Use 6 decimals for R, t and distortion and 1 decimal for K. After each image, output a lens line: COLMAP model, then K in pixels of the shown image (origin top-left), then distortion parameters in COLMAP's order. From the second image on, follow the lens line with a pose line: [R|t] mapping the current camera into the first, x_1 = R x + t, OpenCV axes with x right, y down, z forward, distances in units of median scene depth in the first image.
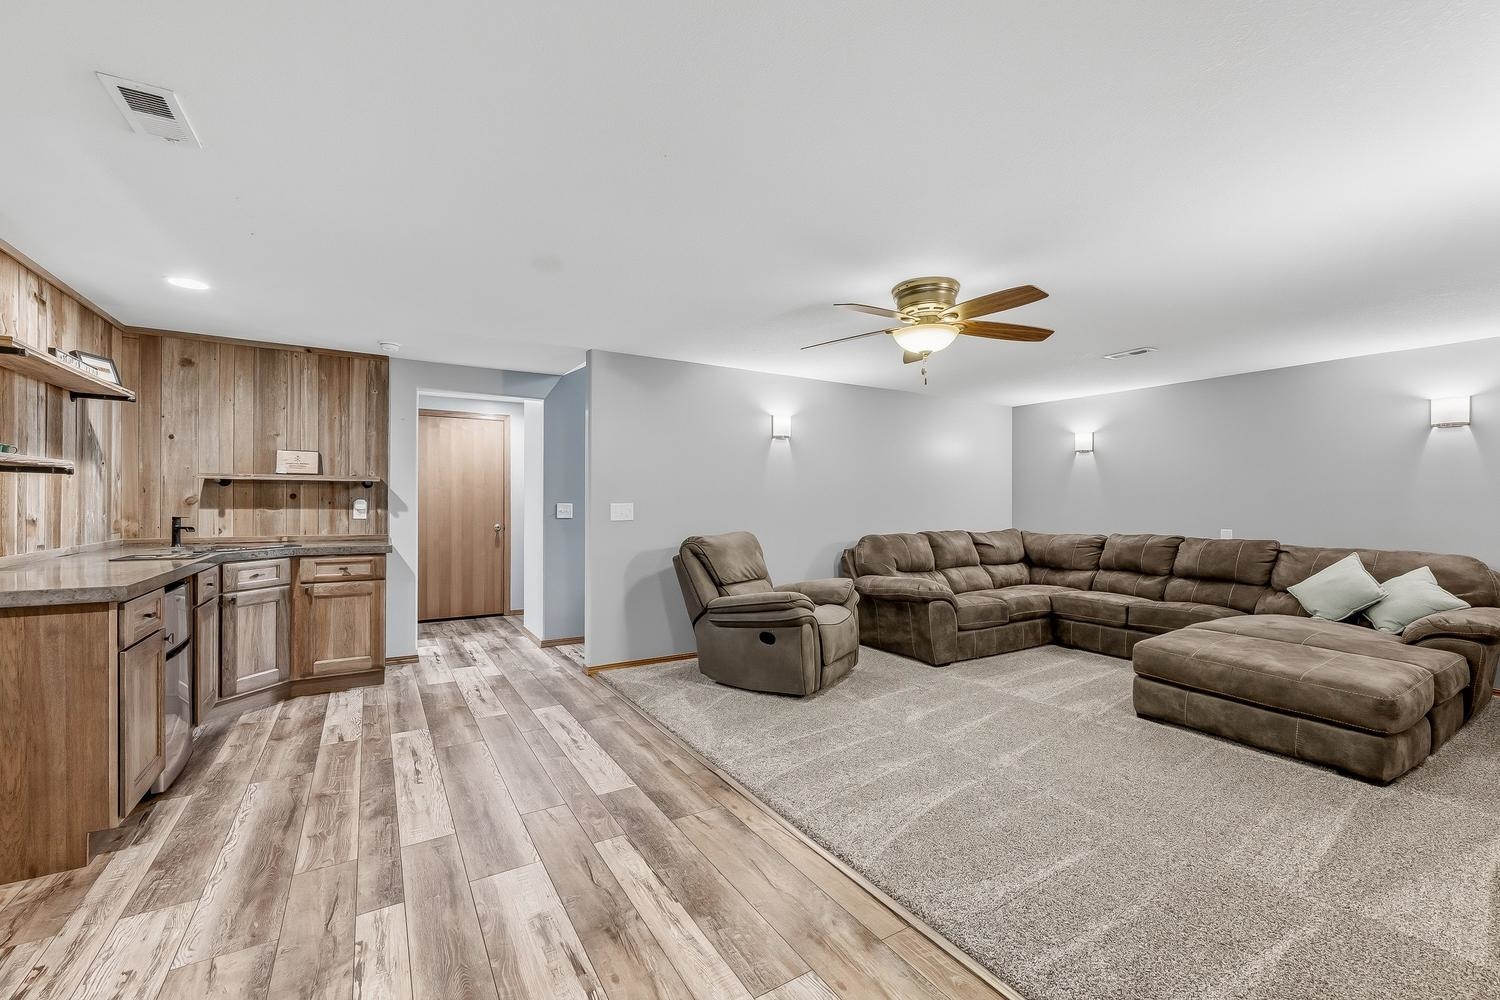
lens RADIAL K [[607.5, 0, 746.0], [0, 607.5, 501.9], [0, 0, 1]] dist [0.000064, 0.000836]
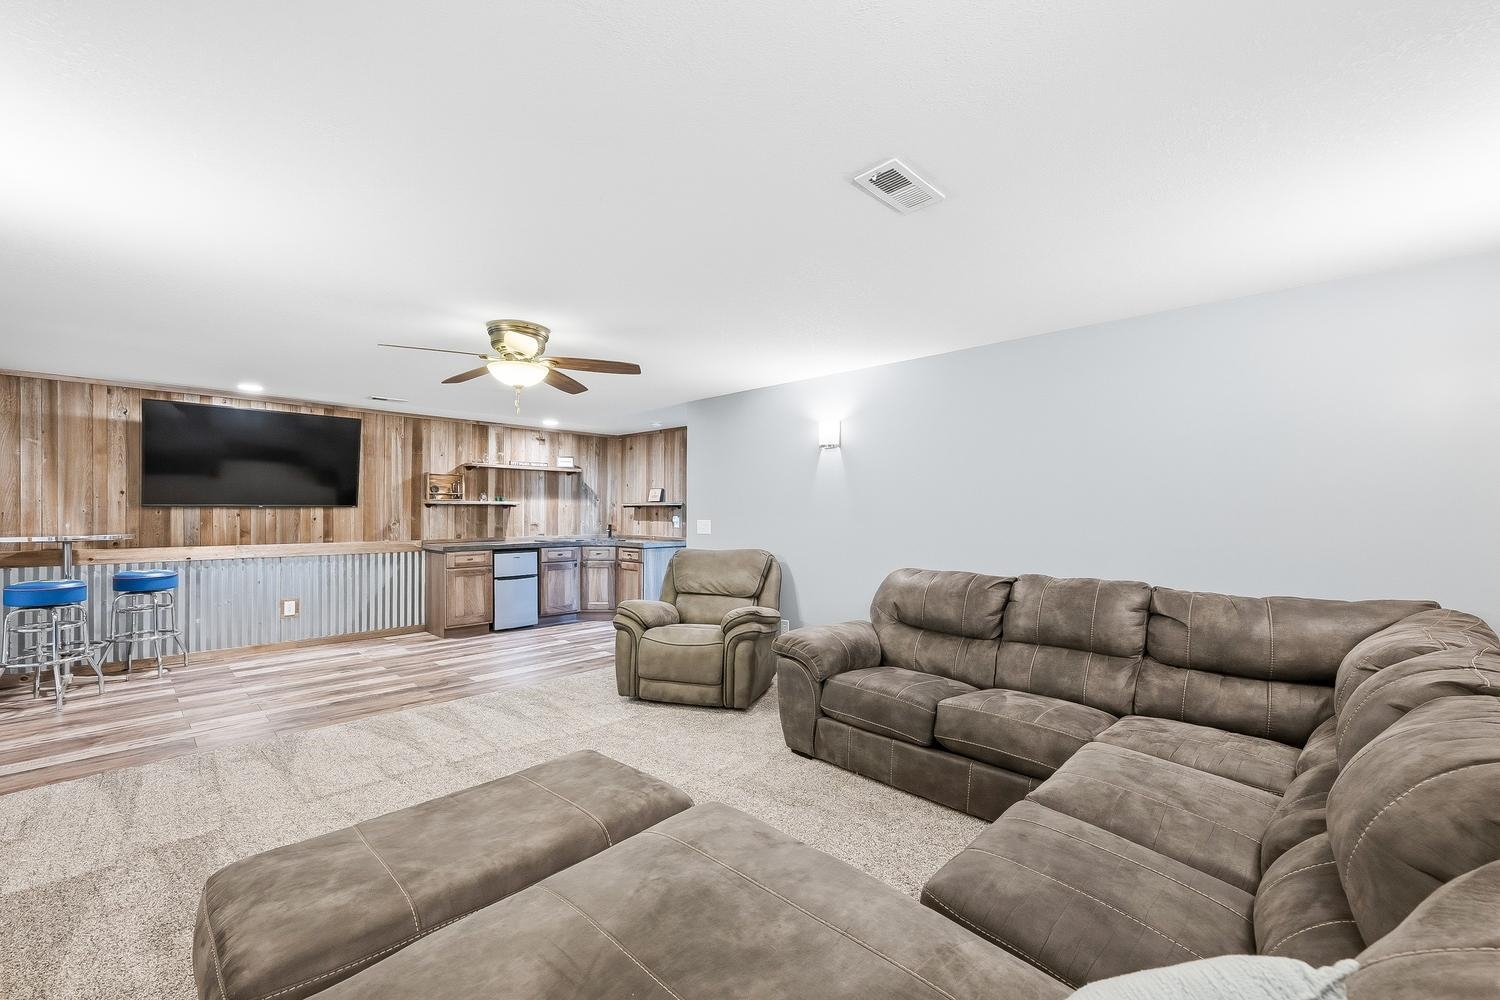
lens RADIAL K [[607.5, 0, 751.2], [0, 607.5, 505.0], [0, 0, 1]] dist [0.000064, 0.000836]
pose [[0.274123, -0.002982, -0.961690, 1.102975], [-0.000090, 0.999995, -0.003126, -0.030754], [0.961695, 0.000943, 0.274121, 0.803981]]
